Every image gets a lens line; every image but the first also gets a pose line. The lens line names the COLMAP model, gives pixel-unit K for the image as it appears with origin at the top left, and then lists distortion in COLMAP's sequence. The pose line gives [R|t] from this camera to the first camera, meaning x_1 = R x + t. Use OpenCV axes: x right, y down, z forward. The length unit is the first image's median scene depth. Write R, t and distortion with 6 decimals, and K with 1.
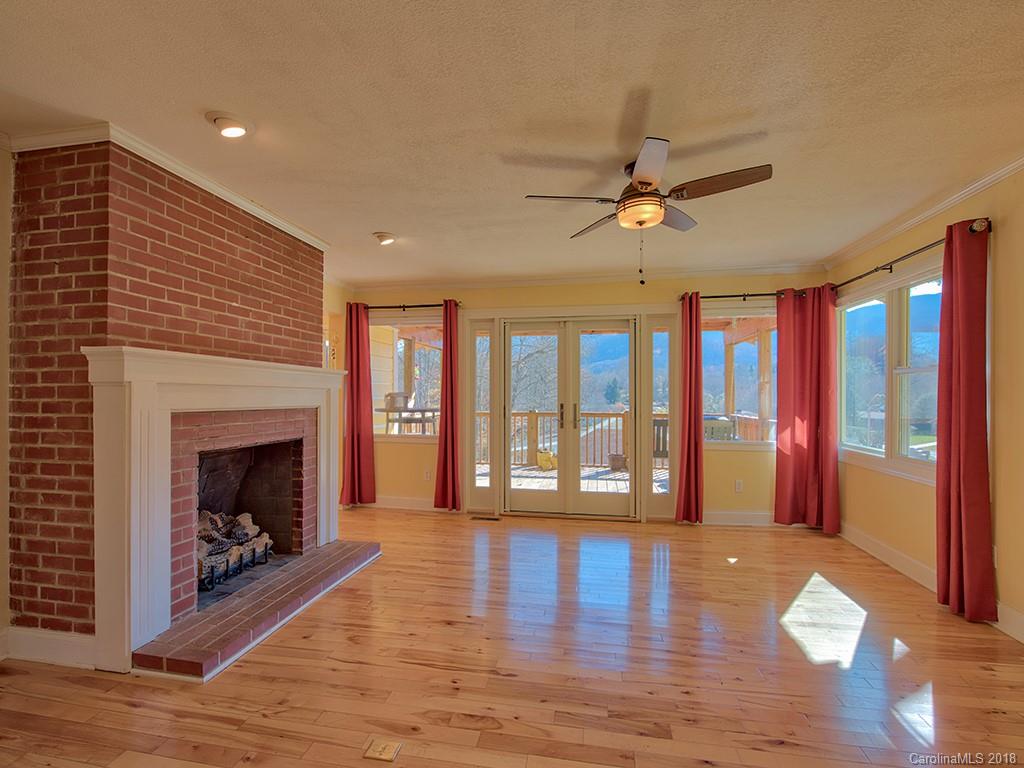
lens RADIAL K [[462.2, 0, 514.3], [0, 462.2, 391.2], [0, 0, 1]] dist [-0.020257, -0.000196]
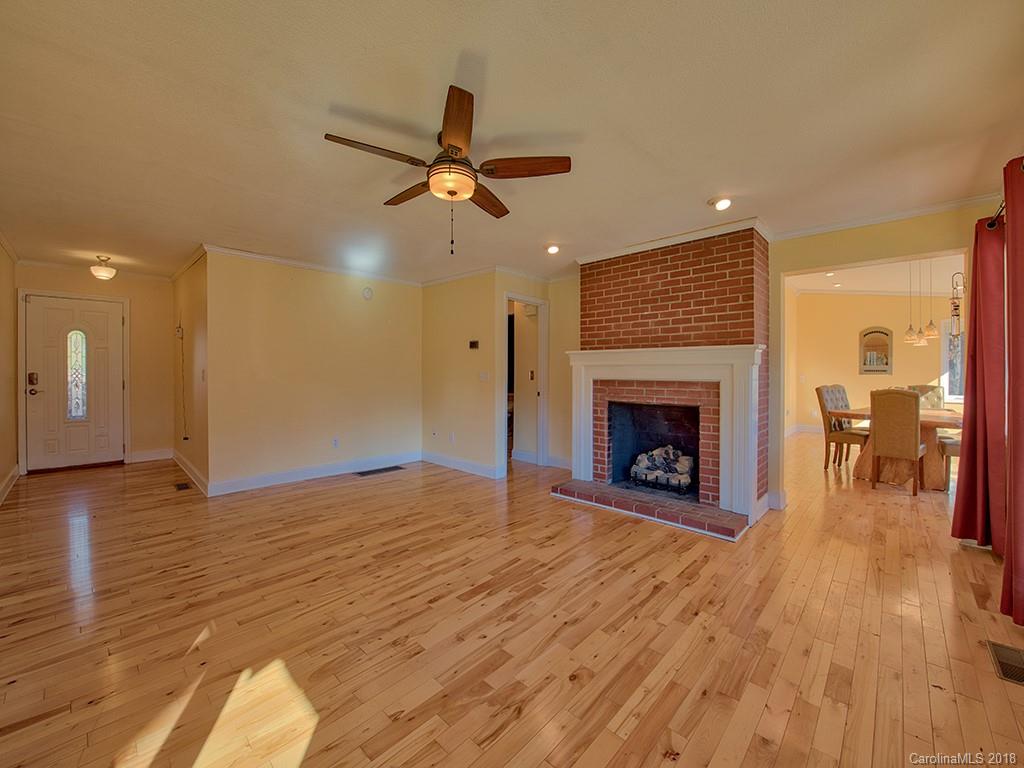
lens RADIAL K [[413.3, 0, 513.1], [0, 413.3, 375.5], [0, 0, 1]] dist [-0.024511, -0.000388]
pose [[-0.552739, 0.000284, -0.833354, 0.734829], [0.004869, 0.999984, -0.002889, 0.023708], [0.833340, -0.005655, -0.552732, 1.251320]]
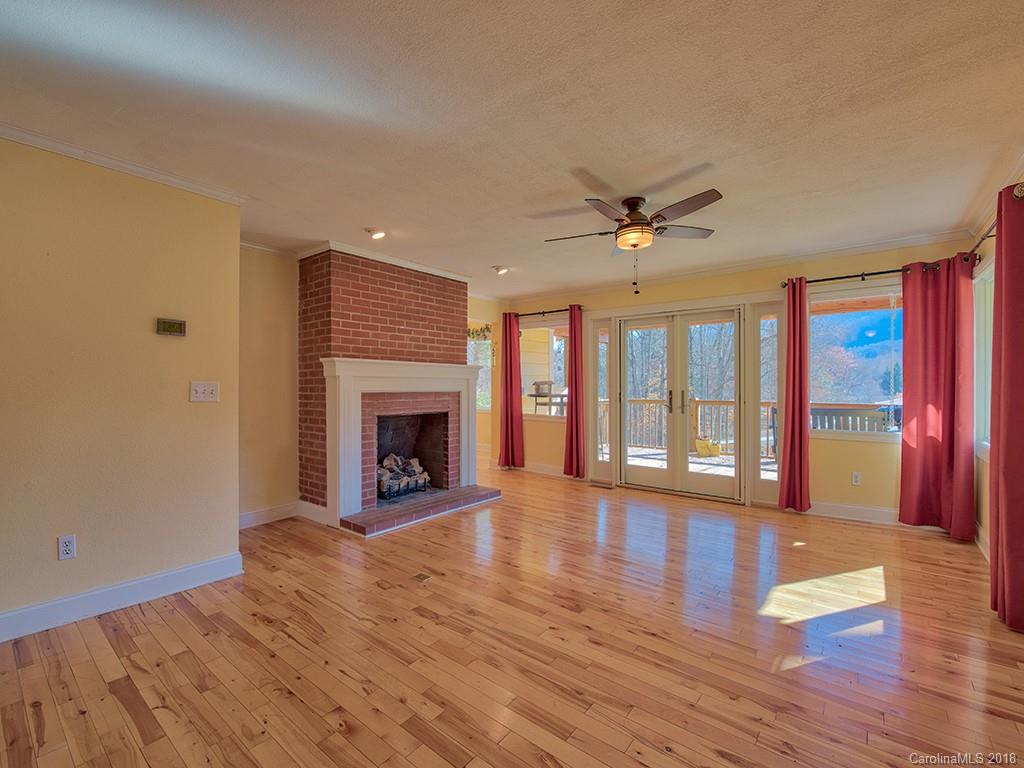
lens RADIAL K [[453.0, 0, 512.0], [0, 453.0, 384.0], [0, 0, 1]] dist [-0.019546, -0.000392]
pose [[0.877876, -0.003050, -0.478878, 0.448160], [0.006382, 0.999965, 0.005331, 0.005206], [0.478845, -0.007736, 0.877865, -0.200547]]
